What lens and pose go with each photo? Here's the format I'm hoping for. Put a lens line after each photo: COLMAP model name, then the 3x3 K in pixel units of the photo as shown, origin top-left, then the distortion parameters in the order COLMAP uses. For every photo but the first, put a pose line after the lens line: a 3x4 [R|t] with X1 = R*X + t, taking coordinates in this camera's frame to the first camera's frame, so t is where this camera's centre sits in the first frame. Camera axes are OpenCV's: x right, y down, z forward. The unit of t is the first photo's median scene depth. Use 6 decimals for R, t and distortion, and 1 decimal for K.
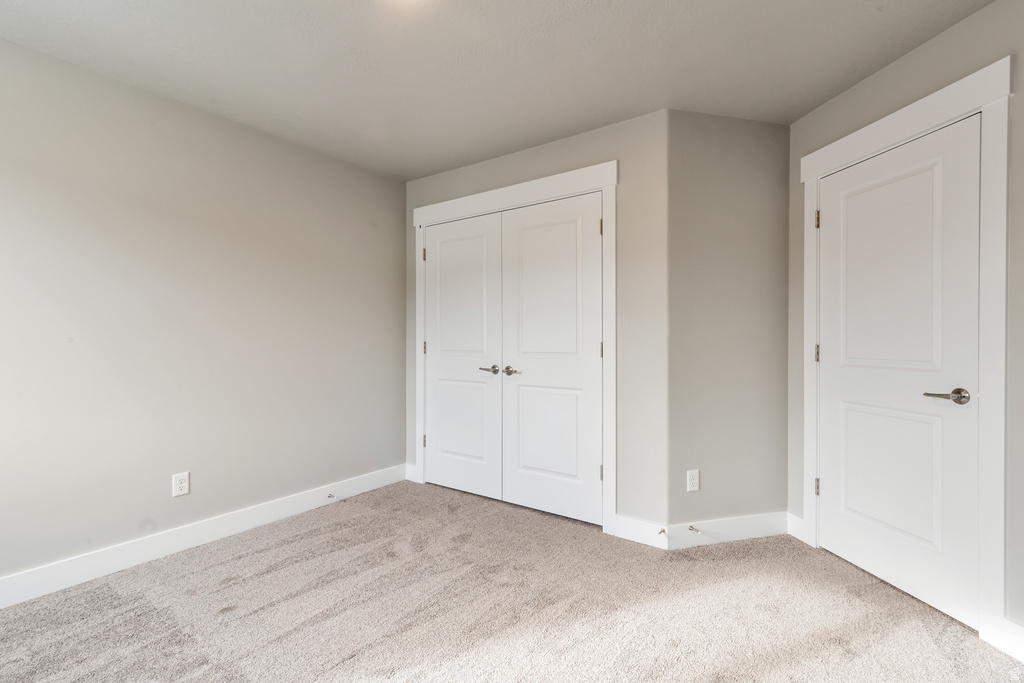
lens RADIAL K [[466.4, 0, 512.0], [0, 466.4, 341.5], [0, 0, 1]] dist [0.019478, -0.000177]
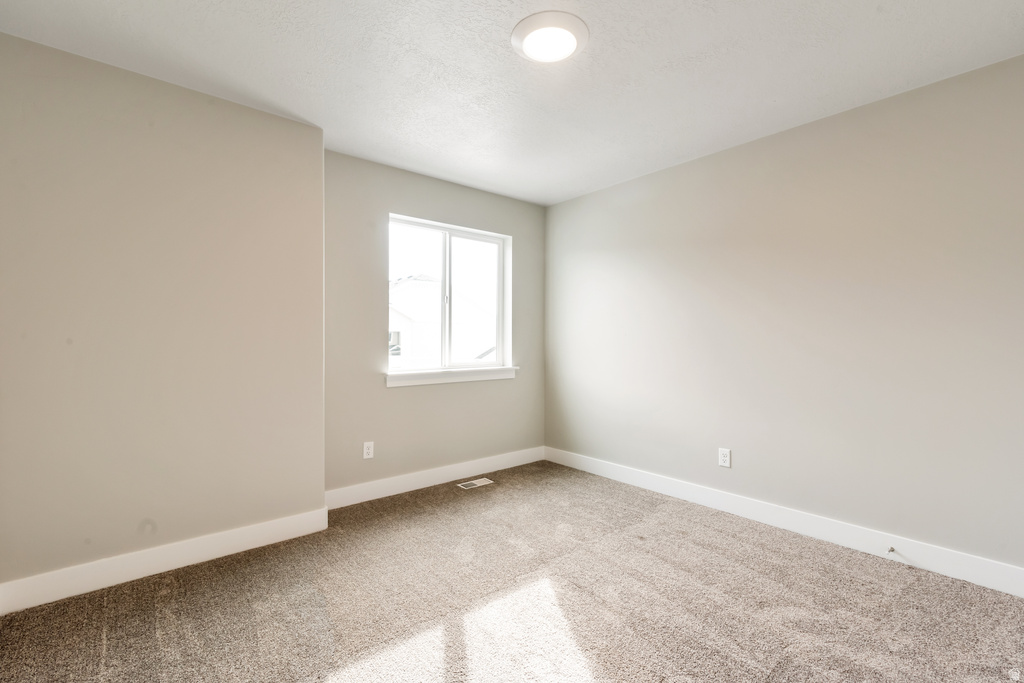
lens RADIAL K [[466.4, 0, 512.0], [0, 466.4, 341.5], [0, 0, 1]] dist [0.019478, -0.000177]
pose [[-0.232010, 0.003038, -0.972709, 0.636969], [-0.008643, 0.999949, 0.005184, -0.005186], [0.972675, 0.009609, -0.231972, 0.749121]]
